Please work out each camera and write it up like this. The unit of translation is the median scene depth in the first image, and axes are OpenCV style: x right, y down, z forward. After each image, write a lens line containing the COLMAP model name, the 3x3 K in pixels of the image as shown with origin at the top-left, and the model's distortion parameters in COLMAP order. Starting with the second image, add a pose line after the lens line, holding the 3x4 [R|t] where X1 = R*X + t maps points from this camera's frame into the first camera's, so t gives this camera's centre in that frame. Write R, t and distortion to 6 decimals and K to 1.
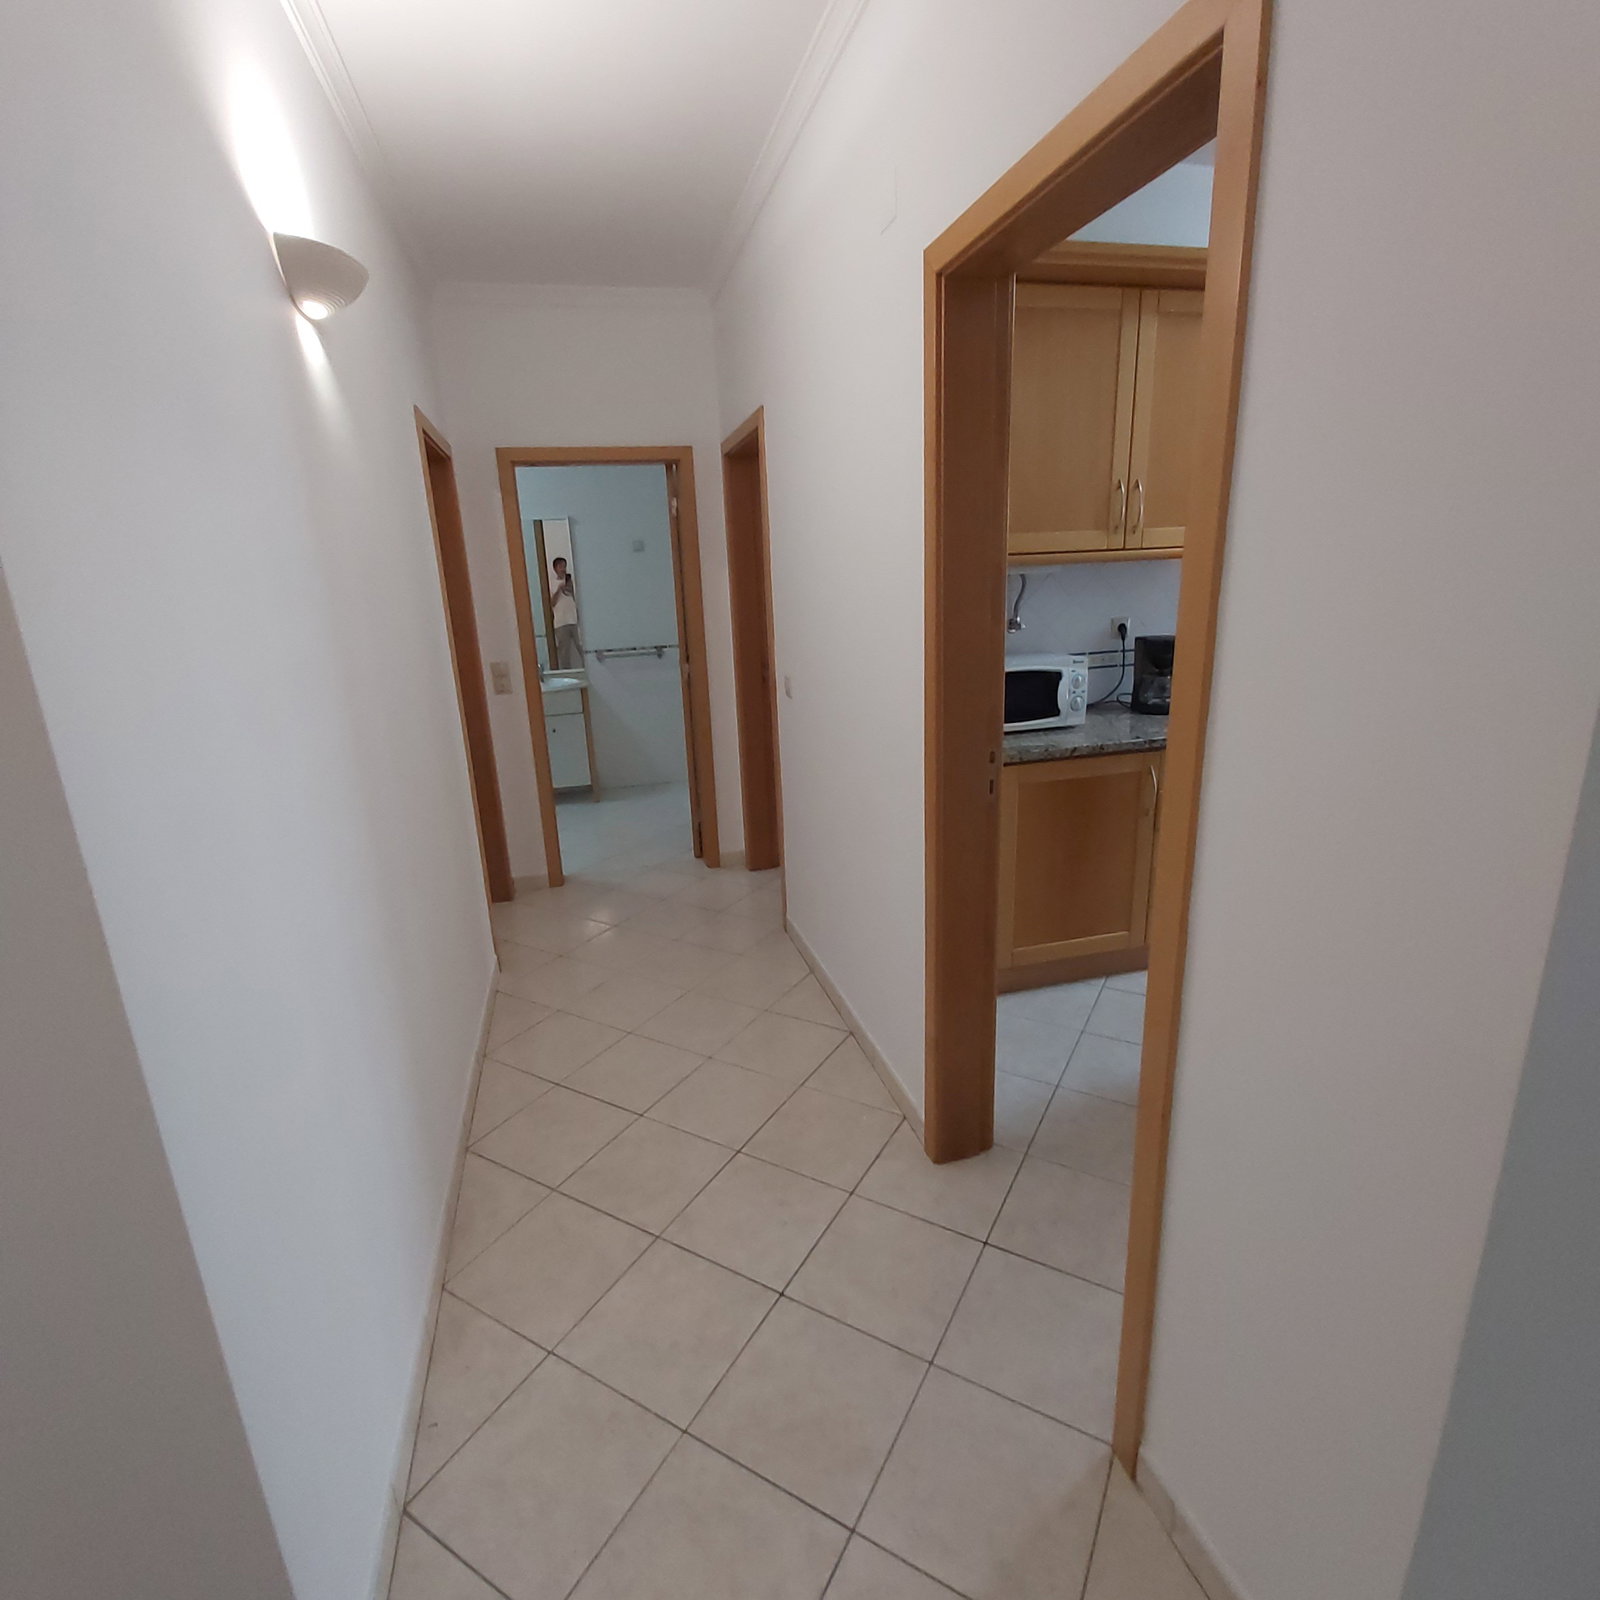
lens RADIAL K [[847.1, 0, 800.0], [0, 847.1, 800.0], [0, 0, 1]] dist [-0.002040, -0.001055]
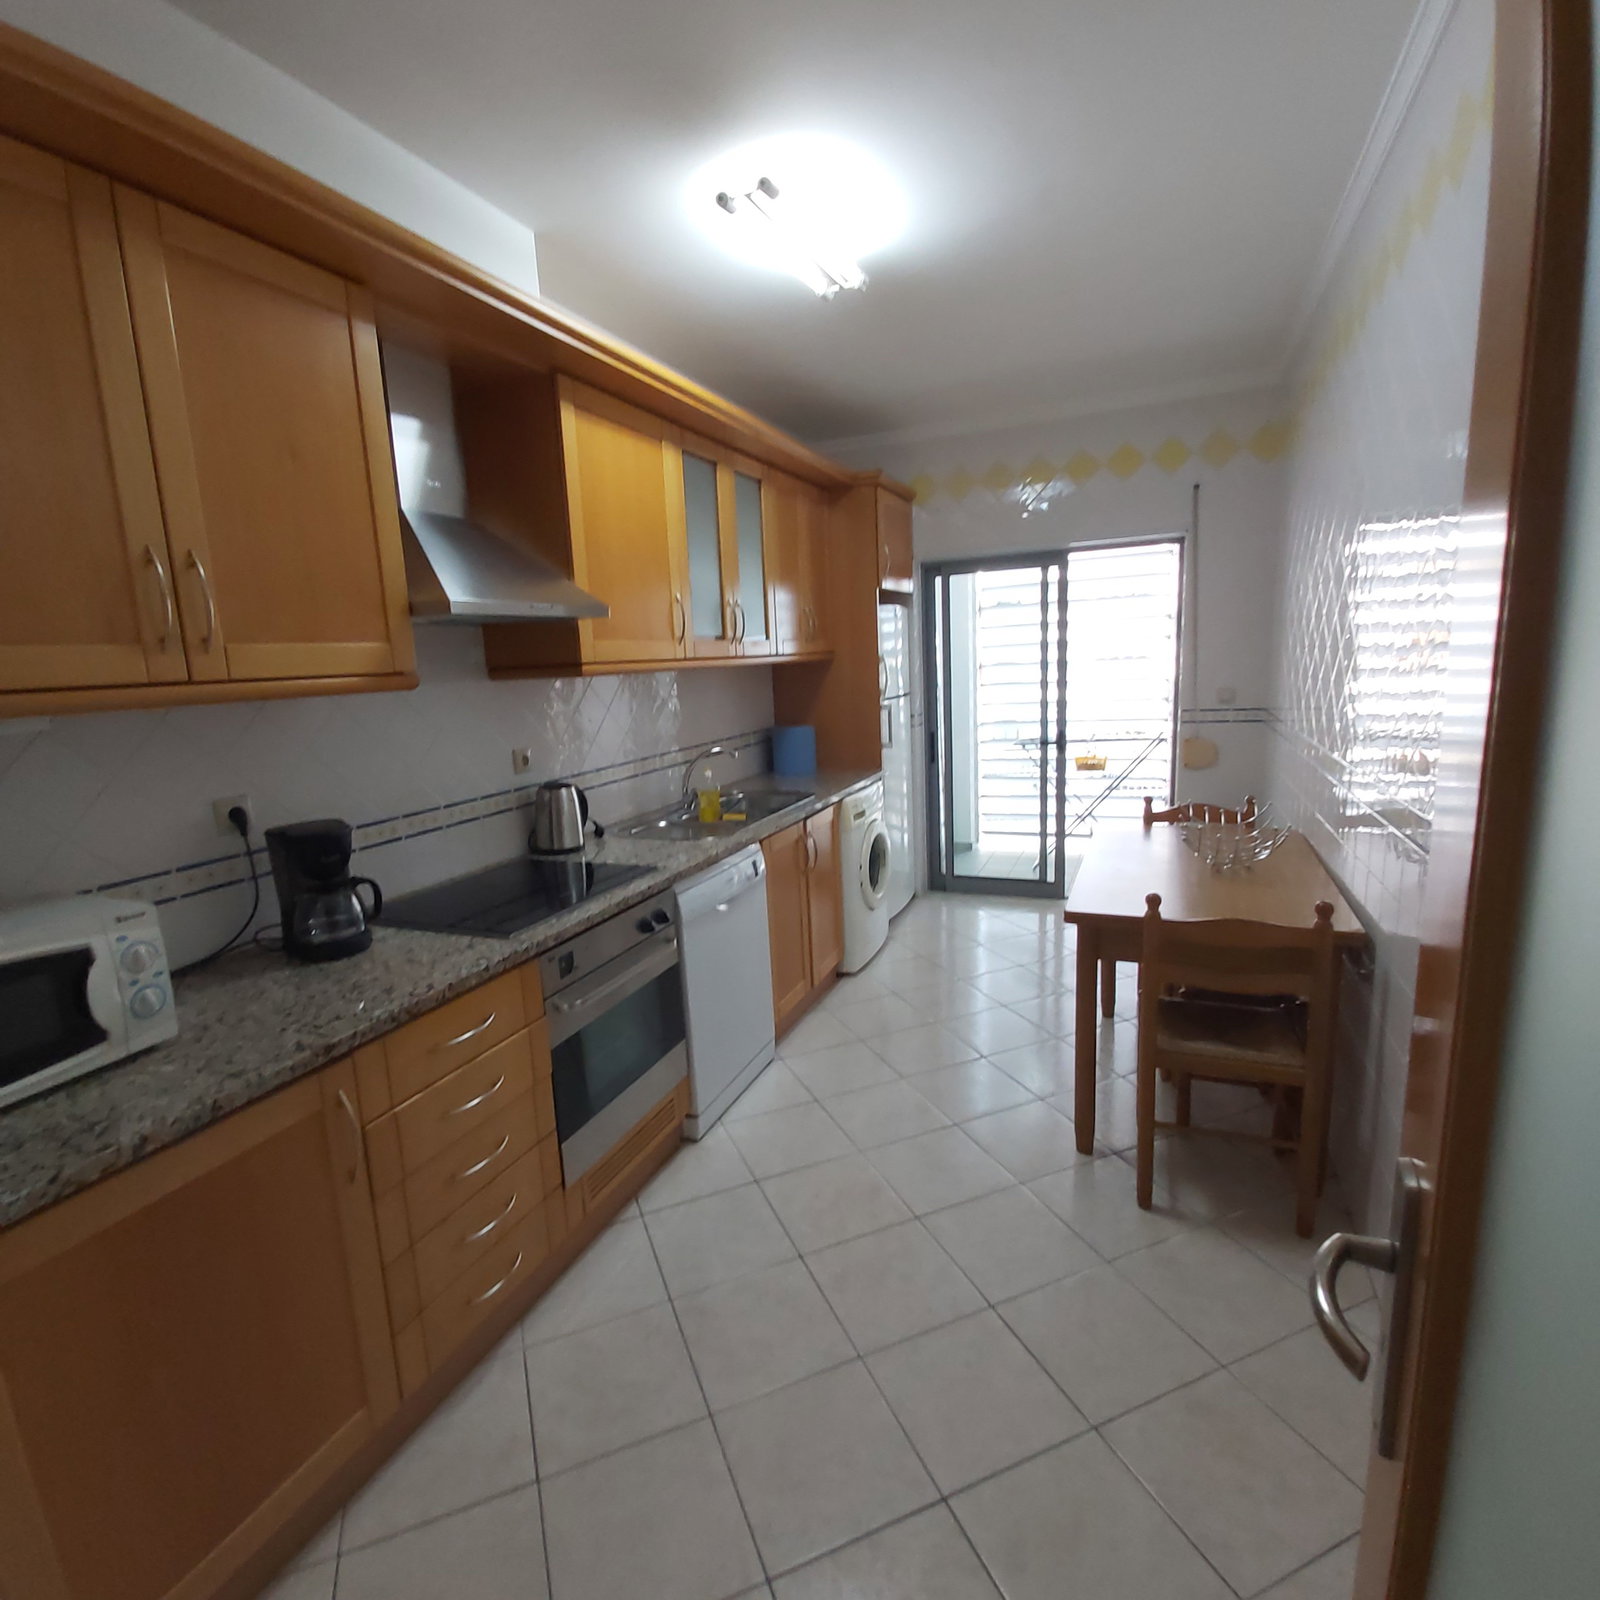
lens RADIAL K [[847.1, 0, 800.0], [0, 847.1, 800.0], [0, 0, 1]] dist [-0.002040, -0.001055]
pose [[0.618277, -0.126996, 0.775632, 0.203018], [0.235131, 0.971550, -0.028355, -0.125355], [-0.749965, 0.199907, 0.630548, 0.414202]]
